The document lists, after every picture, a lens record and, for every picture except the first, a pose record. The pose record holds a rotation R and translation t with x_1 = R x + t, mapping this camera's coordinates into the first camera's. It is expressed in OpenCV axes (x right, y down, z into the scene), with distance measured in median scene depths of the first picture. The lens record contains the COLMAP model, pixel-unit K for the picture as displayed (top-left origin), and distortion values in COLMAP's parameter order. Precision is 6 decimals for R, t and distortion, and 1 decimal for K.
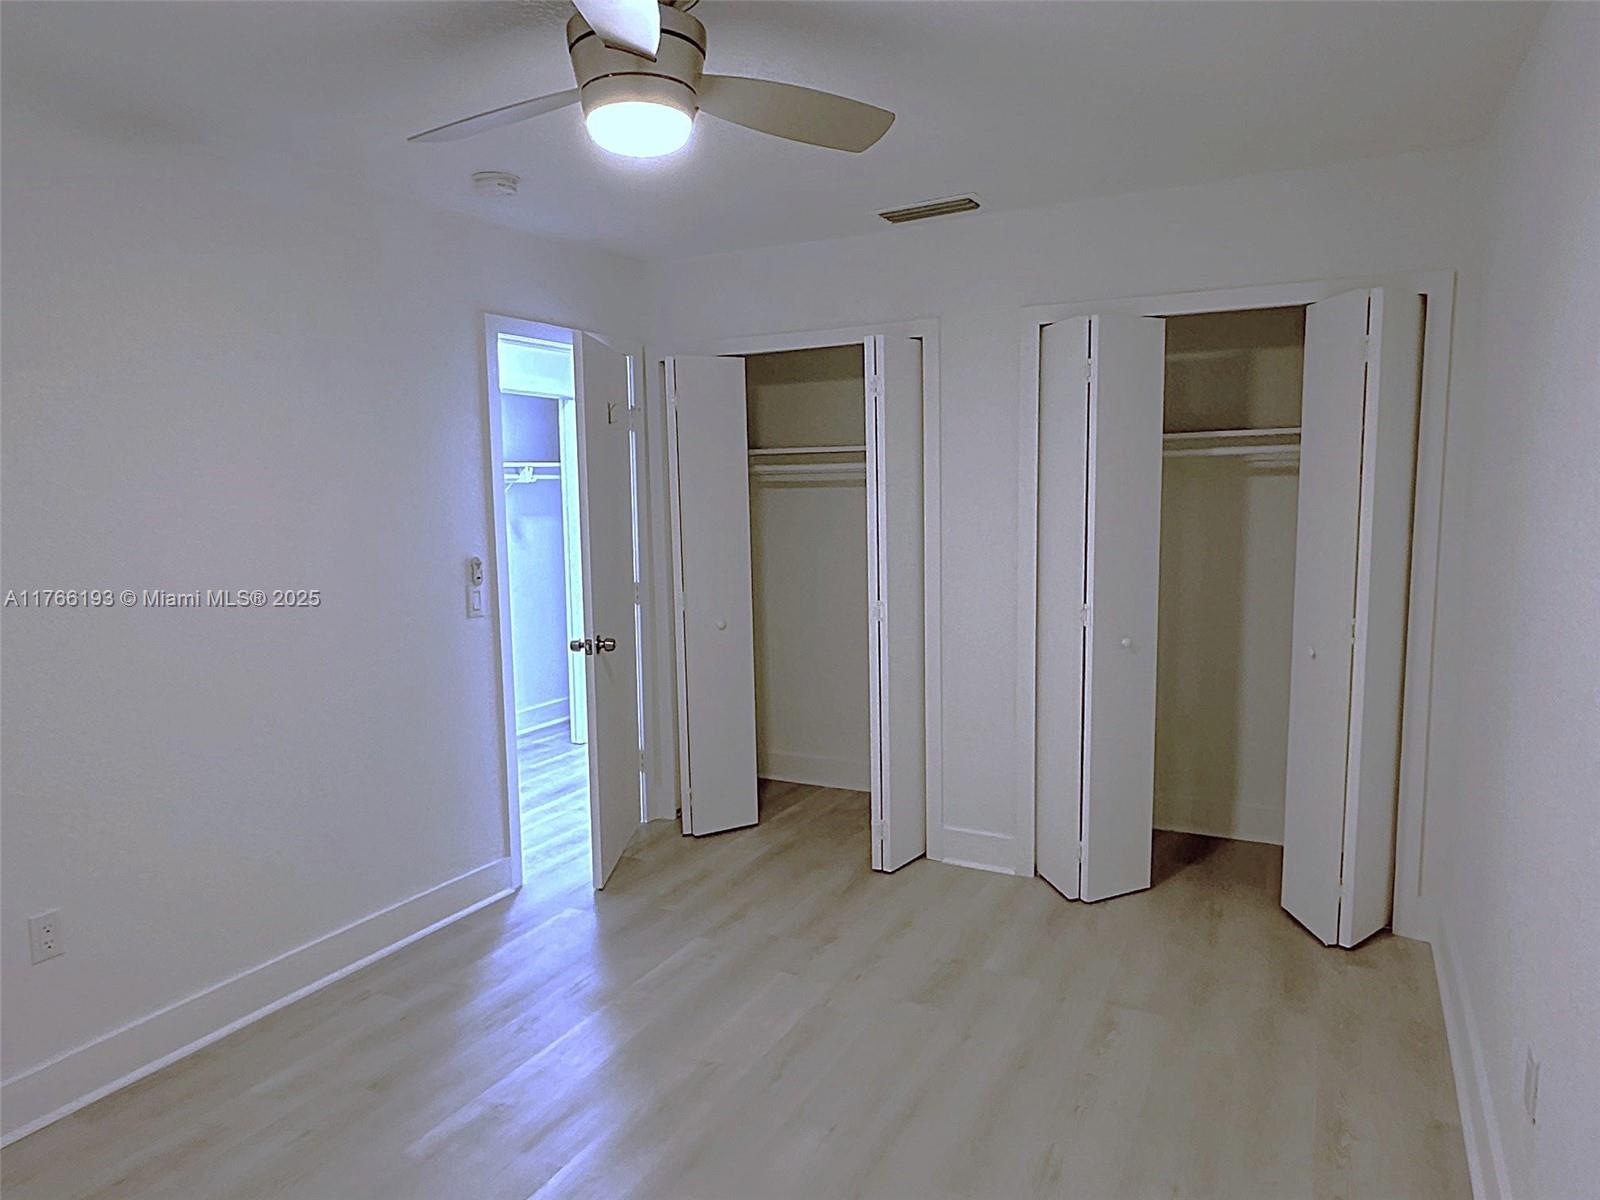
lens RADIAL K [[997.1, 0, 800.0], [0, 997.1, 600.0], [0, 0, 1]] dist [0.004885, 0.001530]
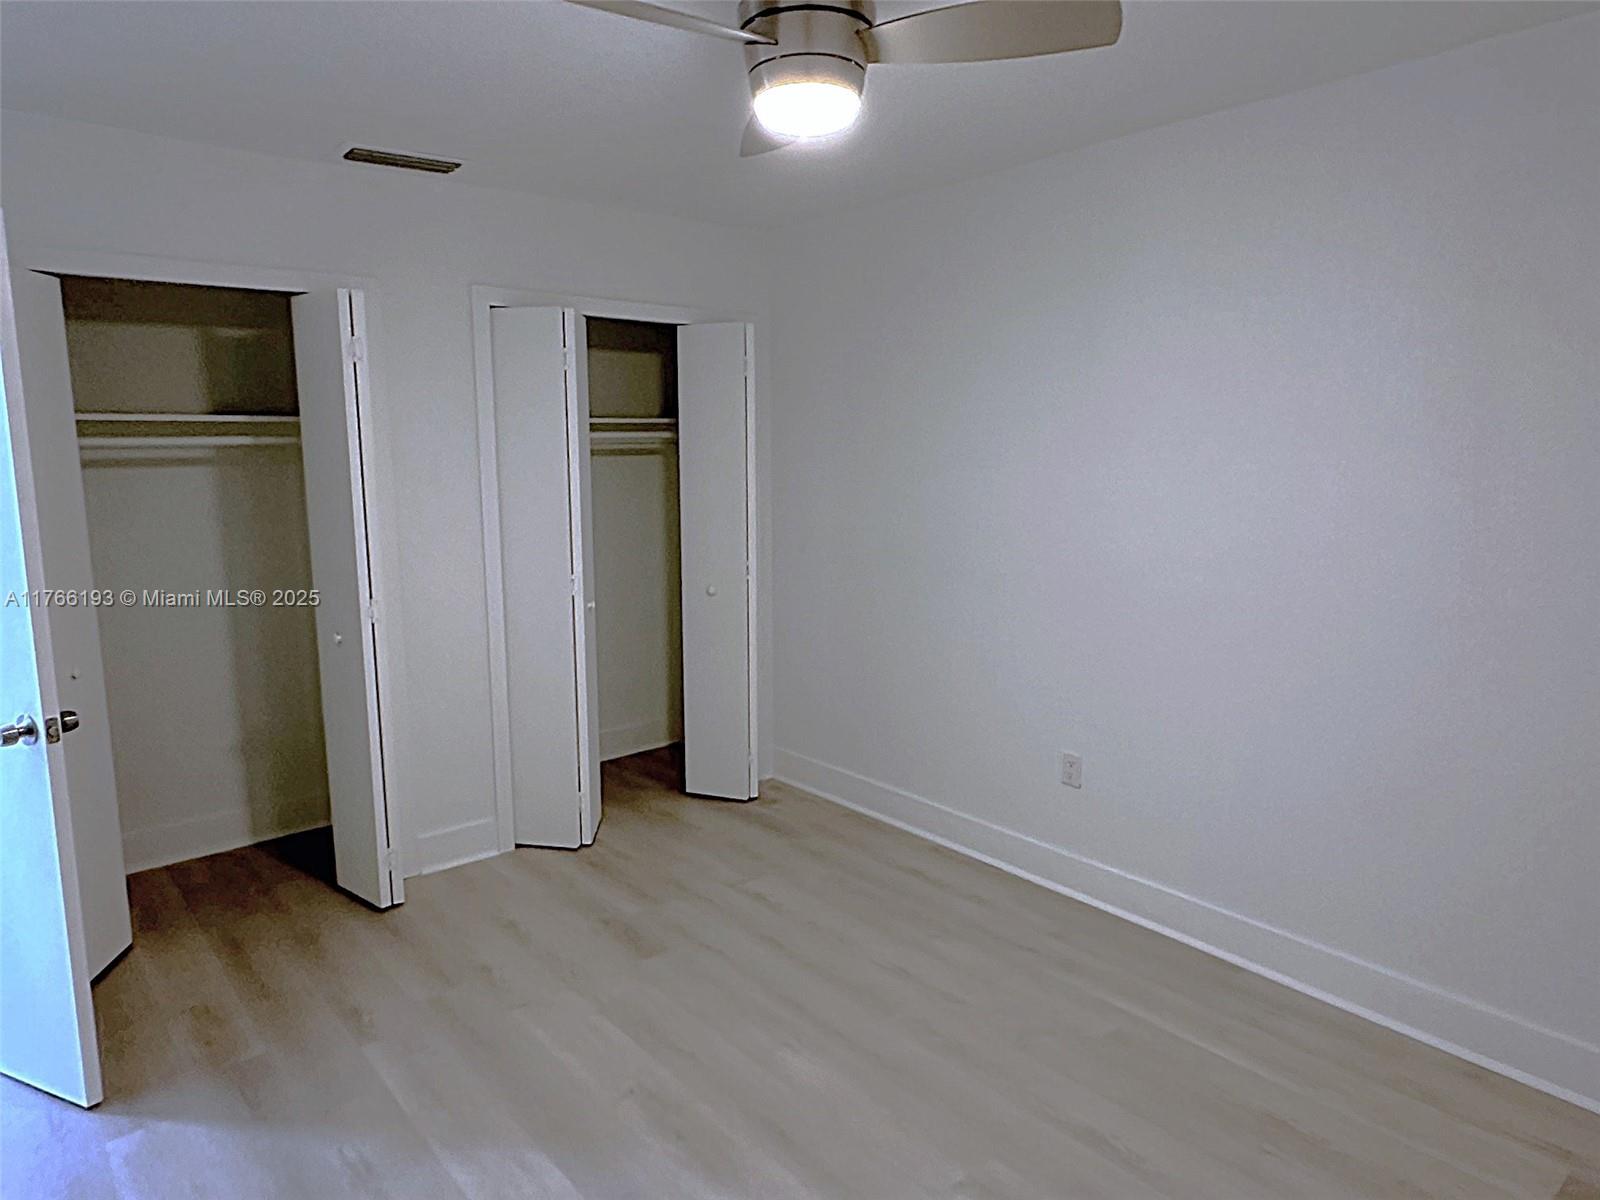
lens RADIAL K [[991.3, 0, 799.1], [0, 991.3, 576.5], [0, 0, 1]] dist [-0.001047, -0.000810]
pose [[0.392087, -0.096934, 0.914807, -0.620051], [0.114909, 0.991805, 0.055843, -0.024143], [-0.912723, 0.083224, 0.400013, 0.355108]]
